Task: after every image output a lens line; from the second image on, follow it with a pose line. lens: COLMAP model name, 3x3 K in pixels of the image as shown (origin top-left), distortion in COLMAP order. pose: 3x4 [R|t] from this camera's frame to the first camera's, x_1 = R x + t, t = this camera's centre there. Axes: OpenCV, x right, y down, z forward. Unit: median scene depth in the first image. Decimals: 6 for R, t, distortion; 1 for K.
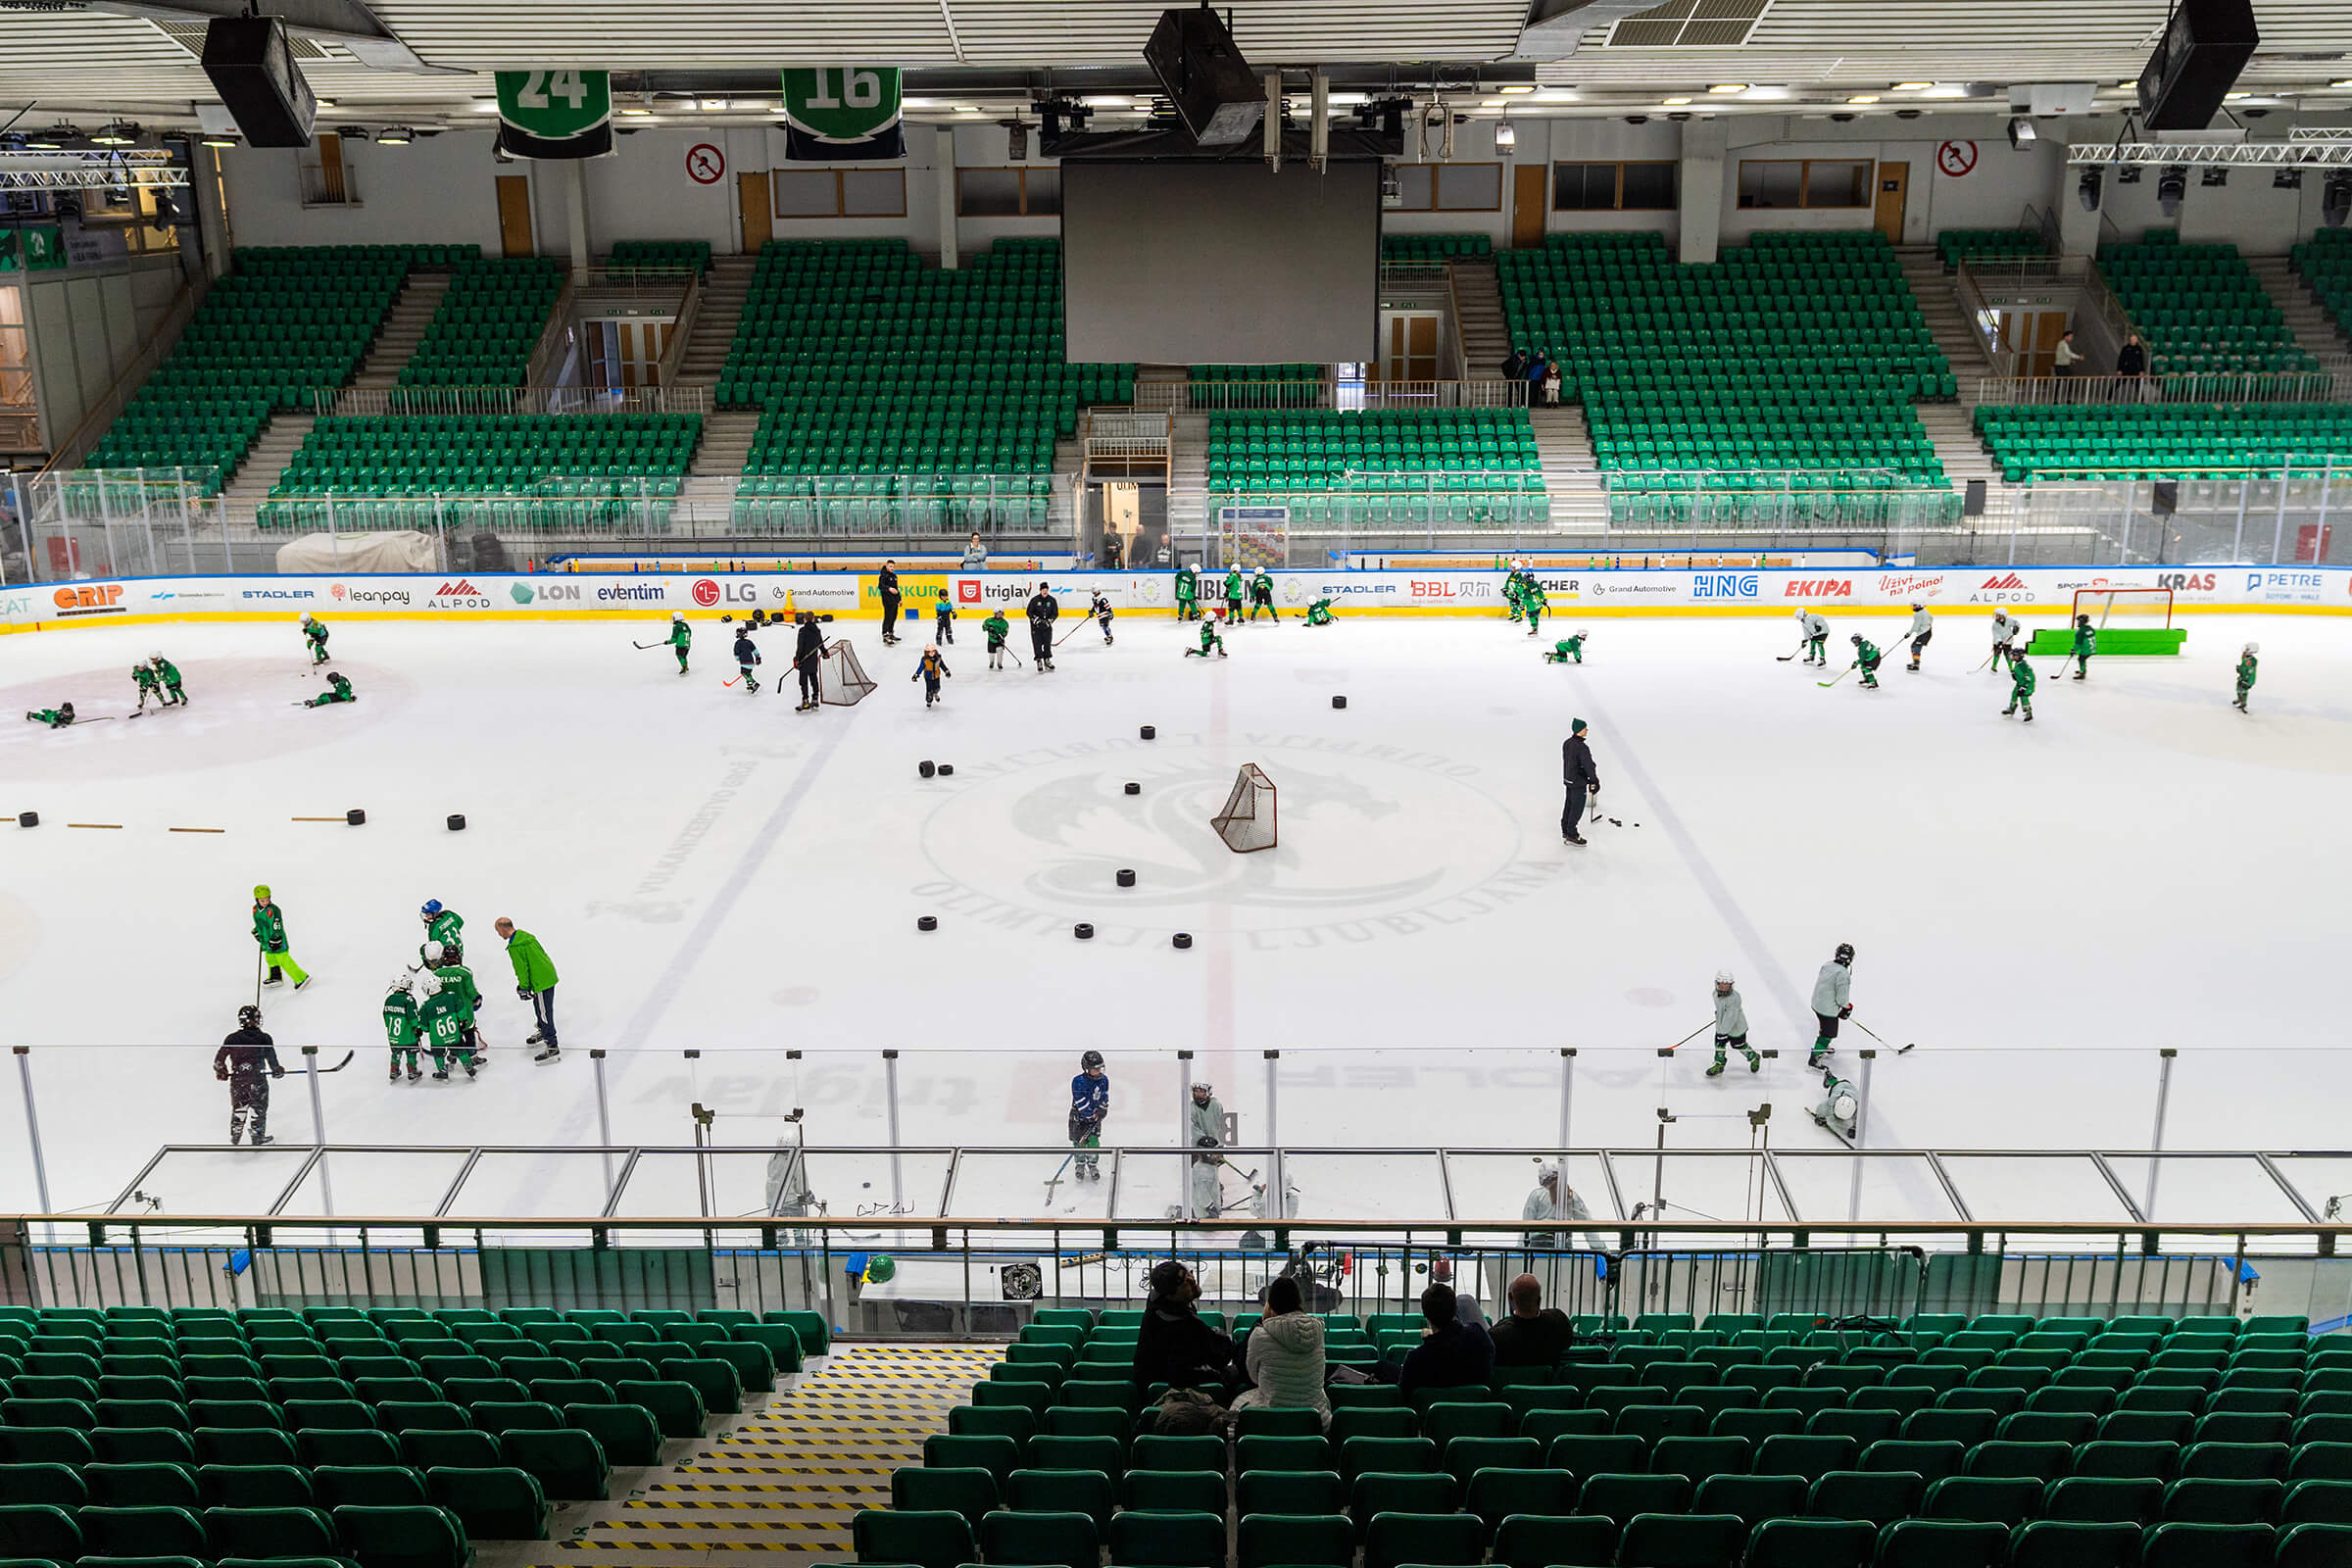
lens RADIAL K [[2241.2, 0, 1176.0], [0, 2241.2, 784.0], [0, 0, 1]] dist [0.012436, 0.009995]
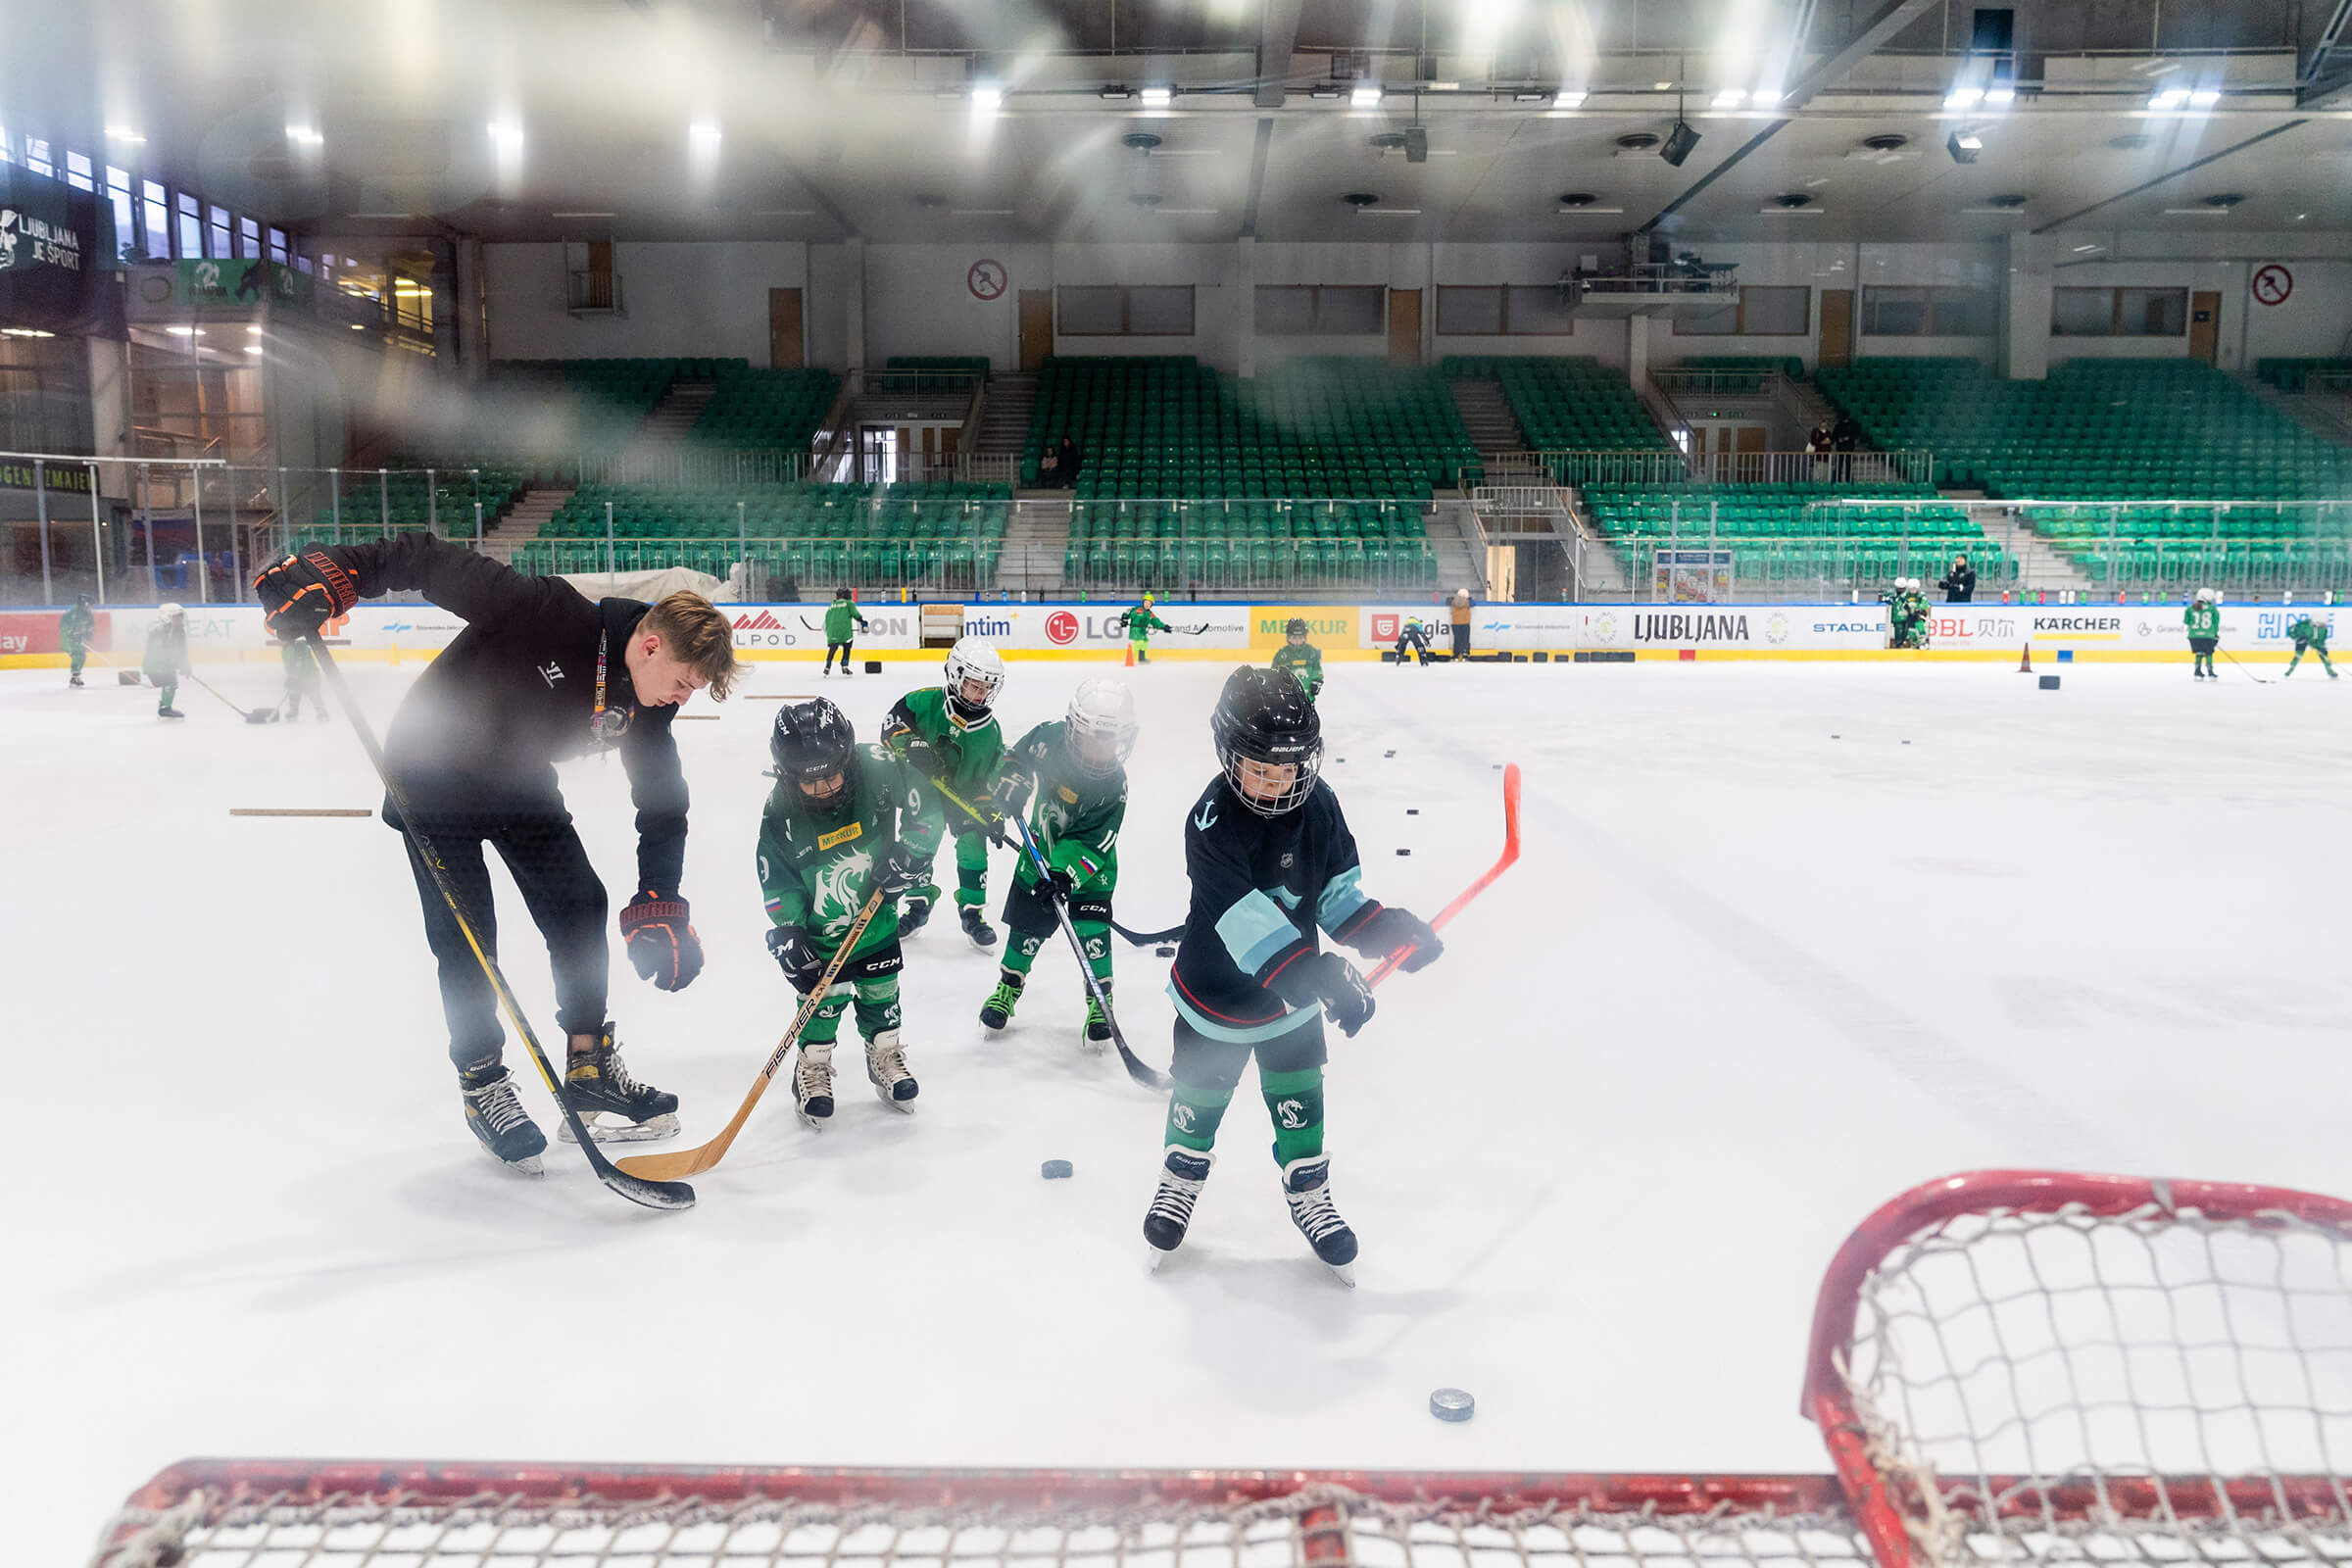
lens RADIAL K [[1706.5, 0, 1176.0], [0, 1706.5, 784.0], [0, 0, 1]] dist [-0.017320, -0.002800]
pose [[0.999665, 0.006979, 0.024923, -0.147311], [-0.002699, 0.985823, -0.167767, 0.060653], [-0.025741, 0.167644, 0.985512, 0.317569]]
